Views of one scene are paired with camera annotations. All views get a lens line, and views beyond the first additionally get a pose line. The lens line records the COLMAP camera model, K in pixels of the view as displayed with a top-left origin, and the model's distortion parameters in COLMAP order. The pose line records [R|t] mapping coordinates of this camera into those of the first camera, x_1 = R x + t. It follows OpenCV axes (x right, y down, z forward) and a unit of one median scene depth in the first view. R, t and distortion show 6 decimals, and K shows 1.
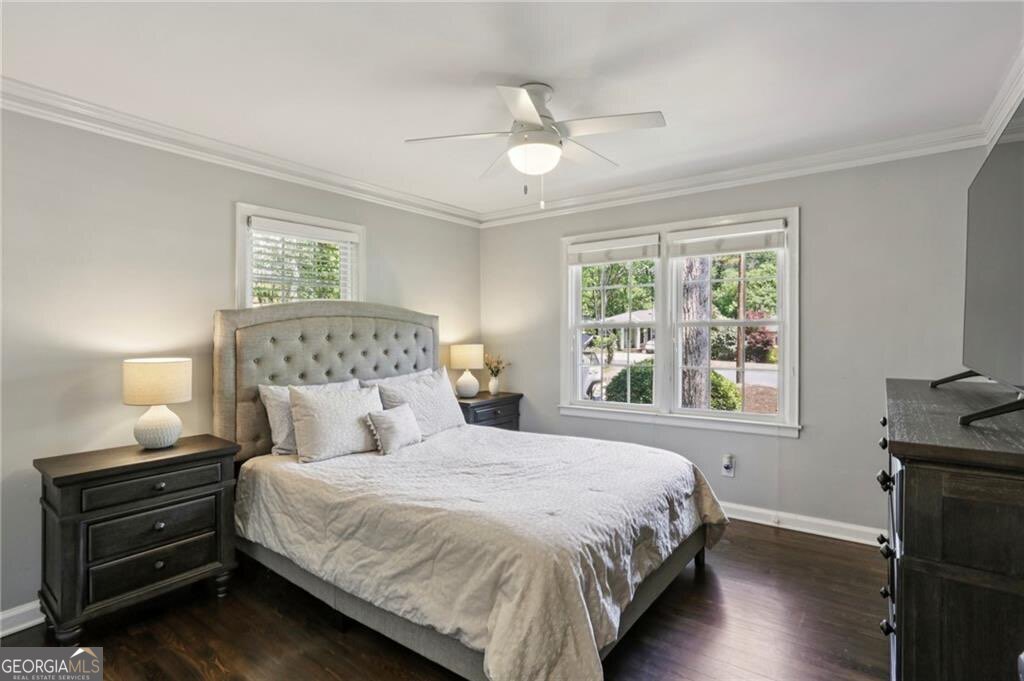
lens RADIAL K [[508.7, 0, 513.3], [0, 508.7, 351.6], [0, 0, 1]] dist [-0.082020, -0.000049]
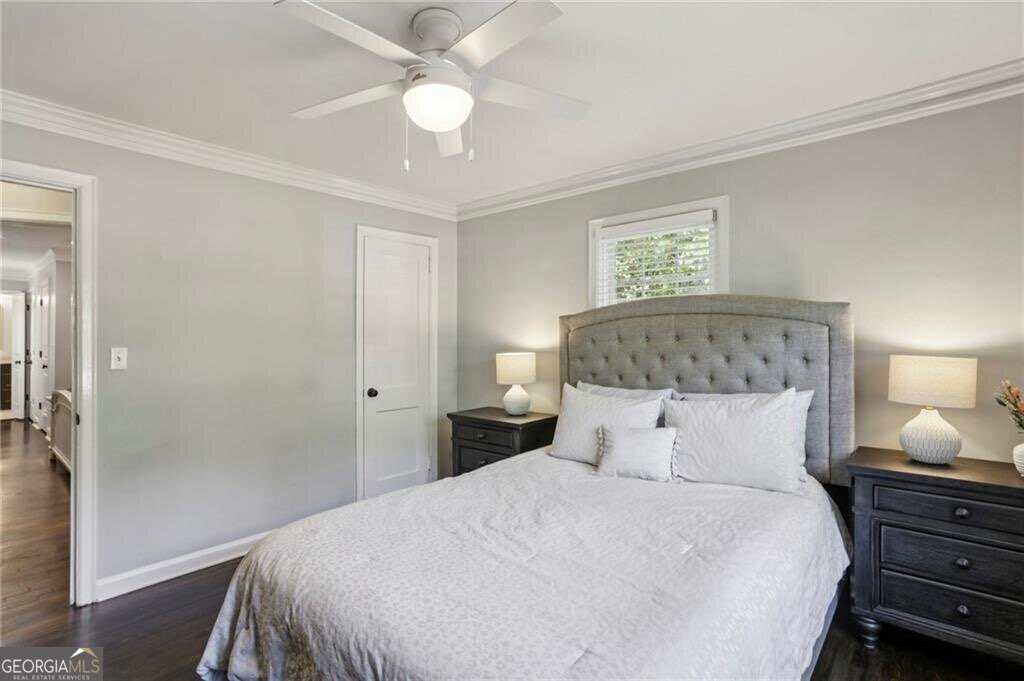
lens RADIAL K [[498.1, 0, 511.2], [0, 498.1, 338.8], [0, 0, 1]] dist [-0.048379, 0.028265]
pose [[-0.081054, 0.003294, -0.996704, 0.503849], [-0.028451, 0.999579, 0.005617, -0.023840], [0.996304, 0.028813, -0.080926, 0.762596]]
